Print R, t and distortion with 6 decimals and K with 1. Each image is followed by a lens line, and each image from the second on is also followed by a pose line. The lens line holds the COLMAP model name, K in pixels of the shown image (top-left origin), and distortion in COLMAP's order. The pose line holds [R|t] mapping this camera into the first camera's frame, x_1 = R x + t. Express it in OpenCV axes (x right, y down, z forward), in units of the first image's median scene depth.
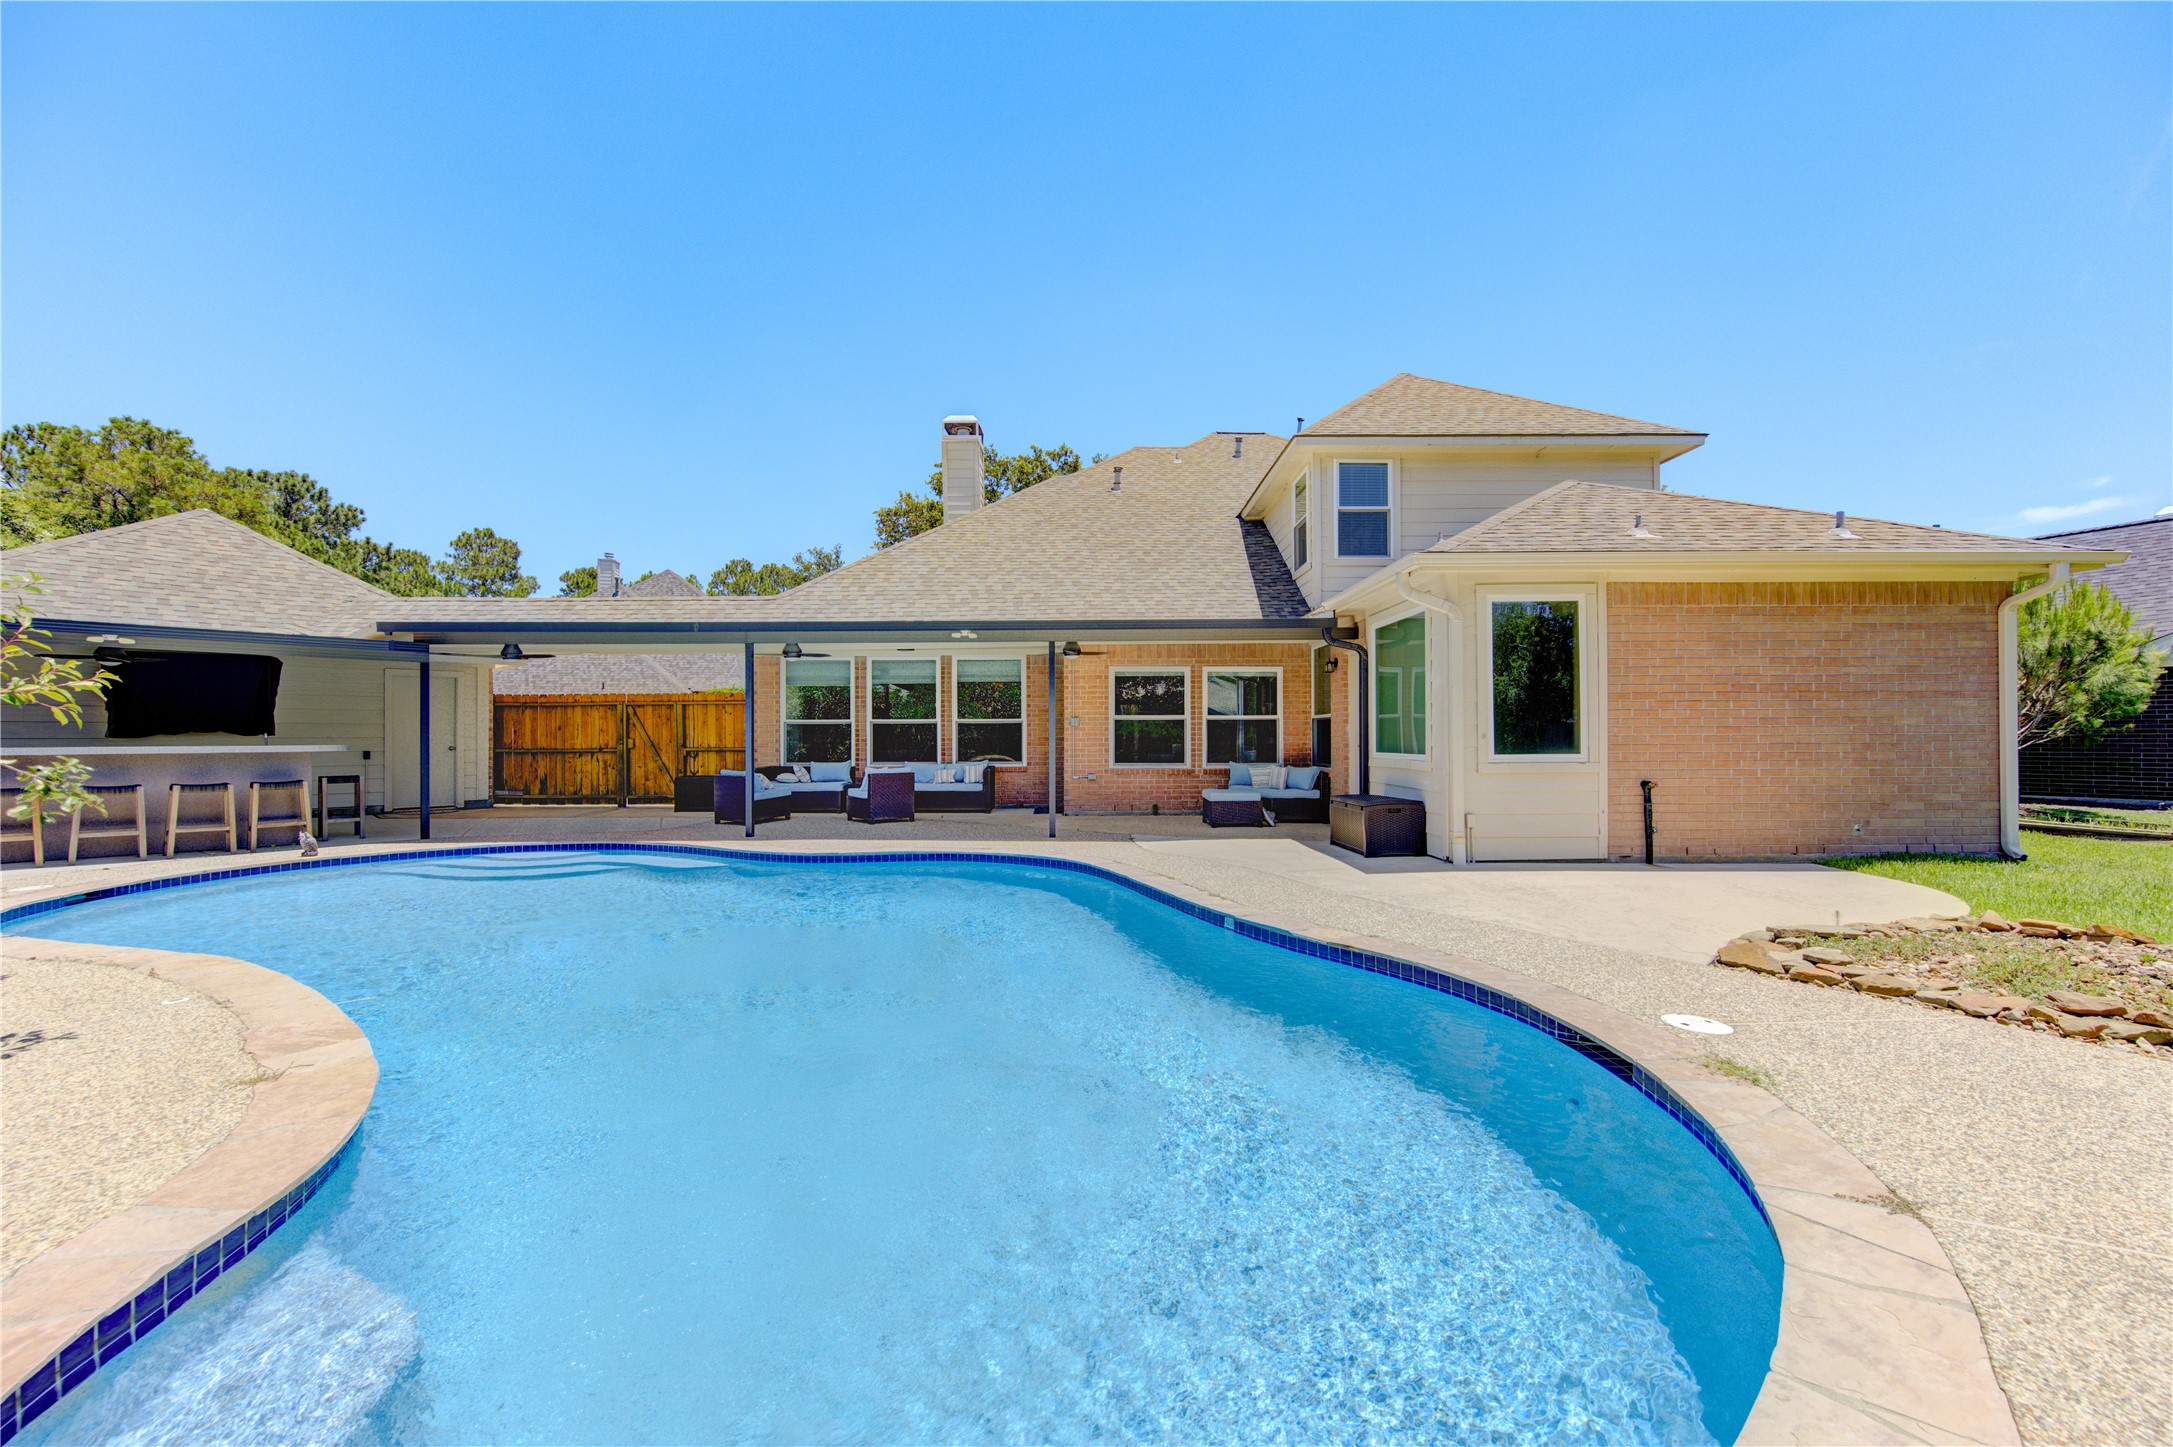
lens RADIAL K [[854.2, 0, 1091.4], [0, 854.2, 729.6], [0, 0, 1]] dist [0.001625, 0.000085]
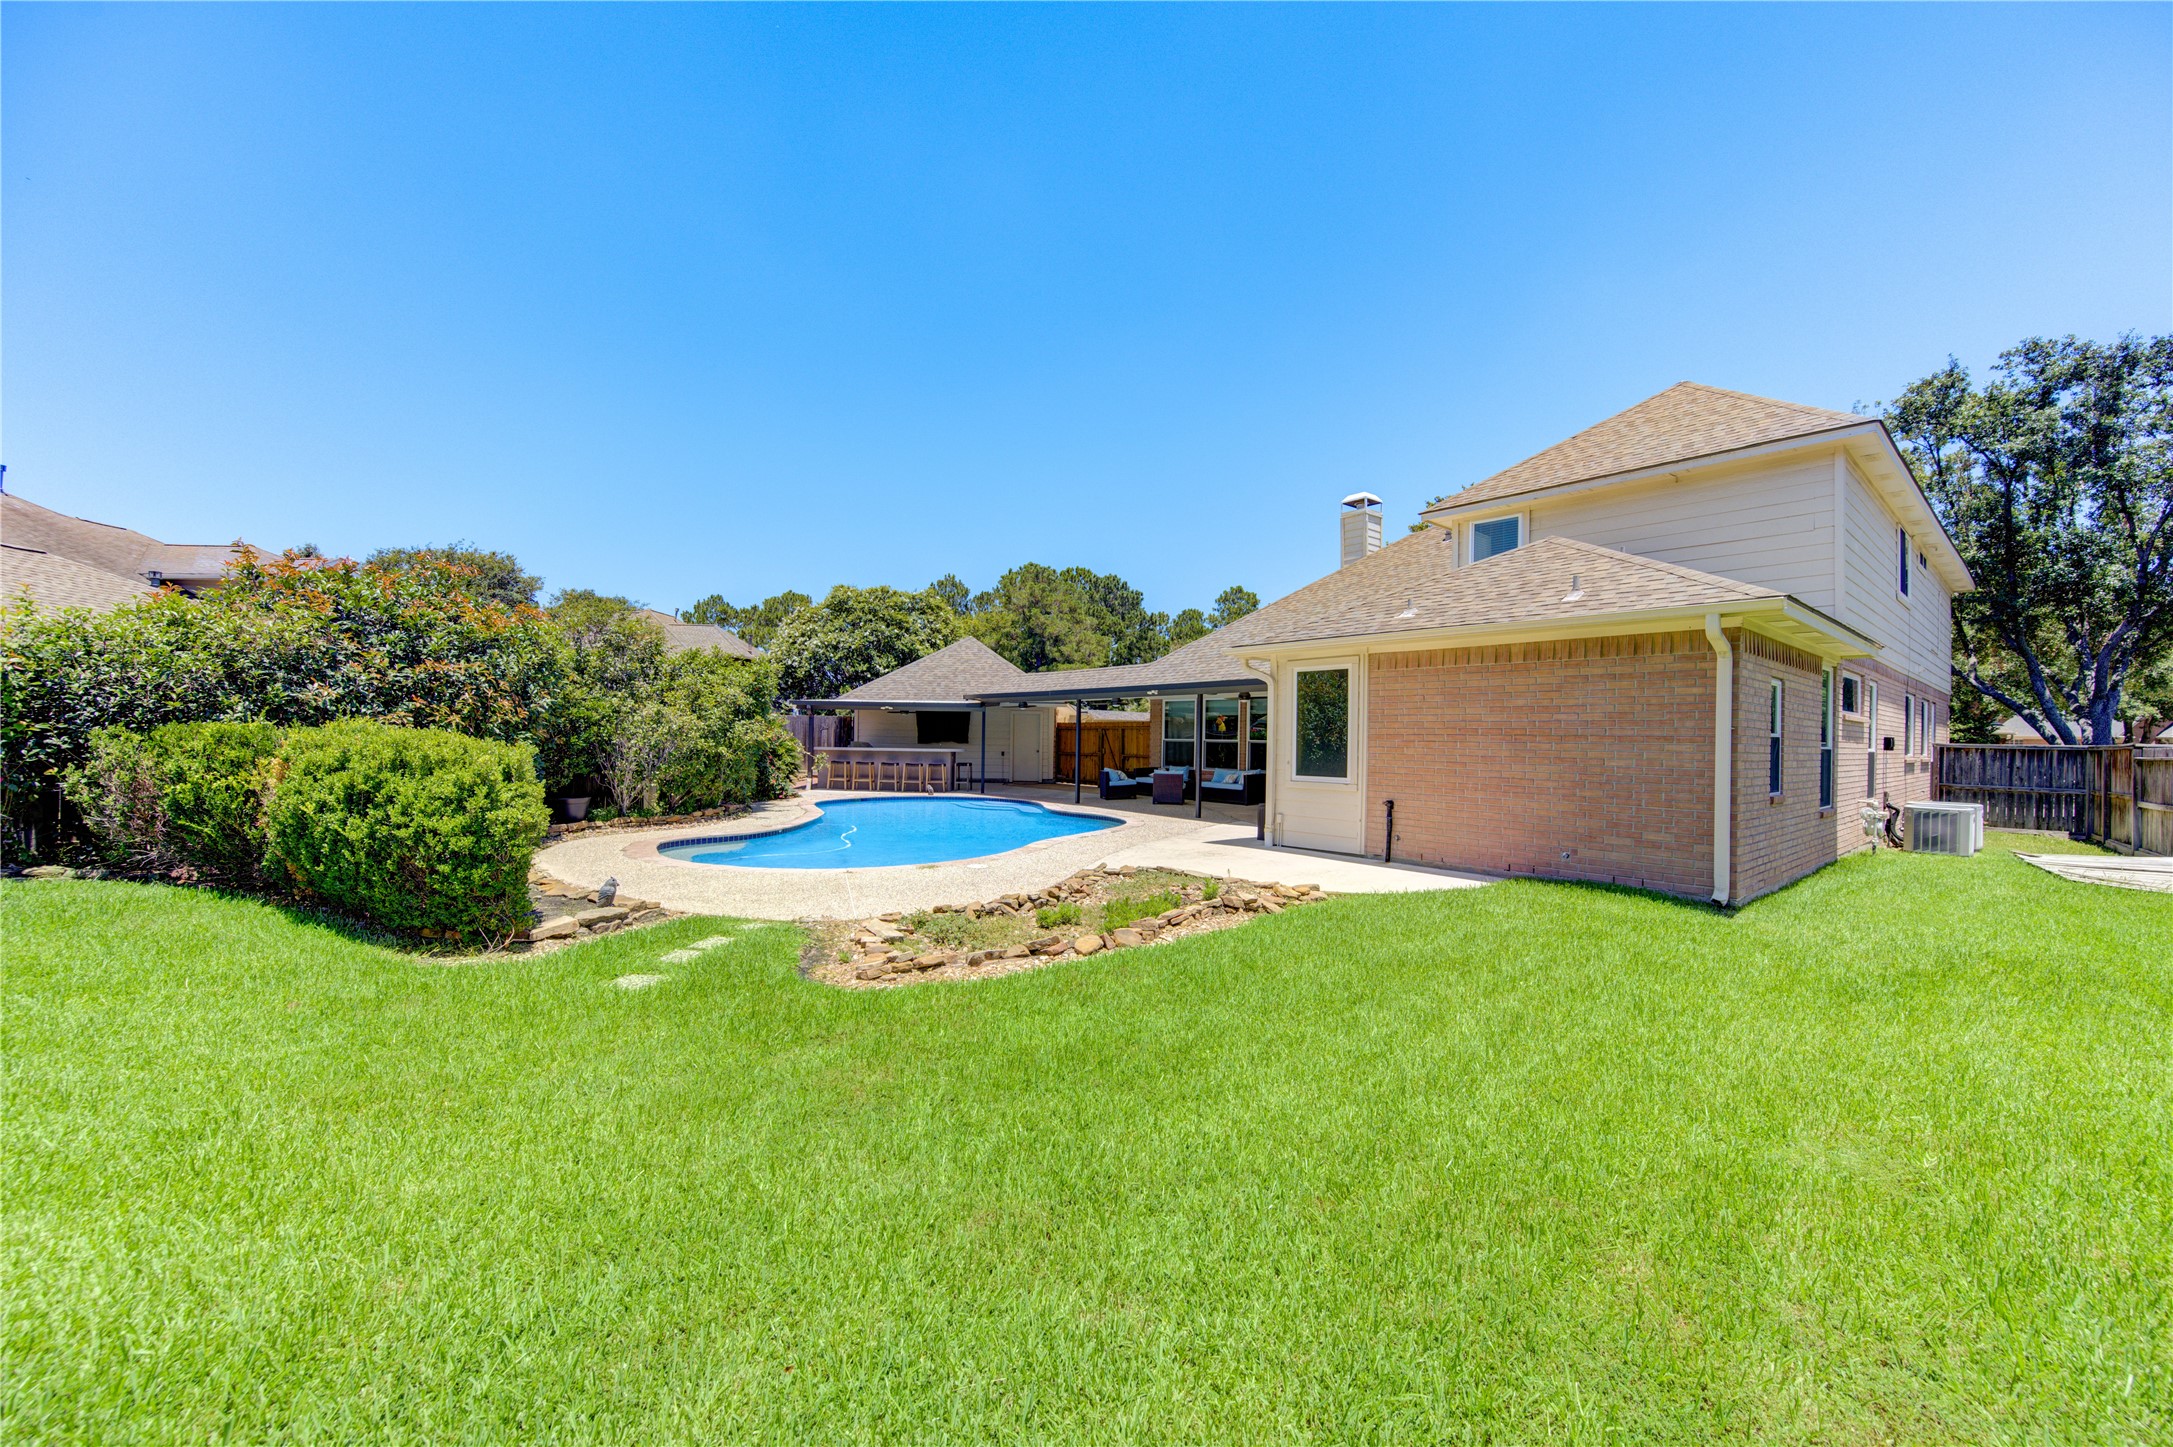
lens RADIAL K [[854.2, 0, 1087.5], [0, 854.2, 727.2], [0, 0, 1]] dist [0.001625, 0.000085]
pose [[0.636041, 0.004405, -0.771642, 1.366471], [-0.012675, 0.999908, -0.004739, -0.042051], [0.771551, 0.012795, 0.636039, -0.217643]]
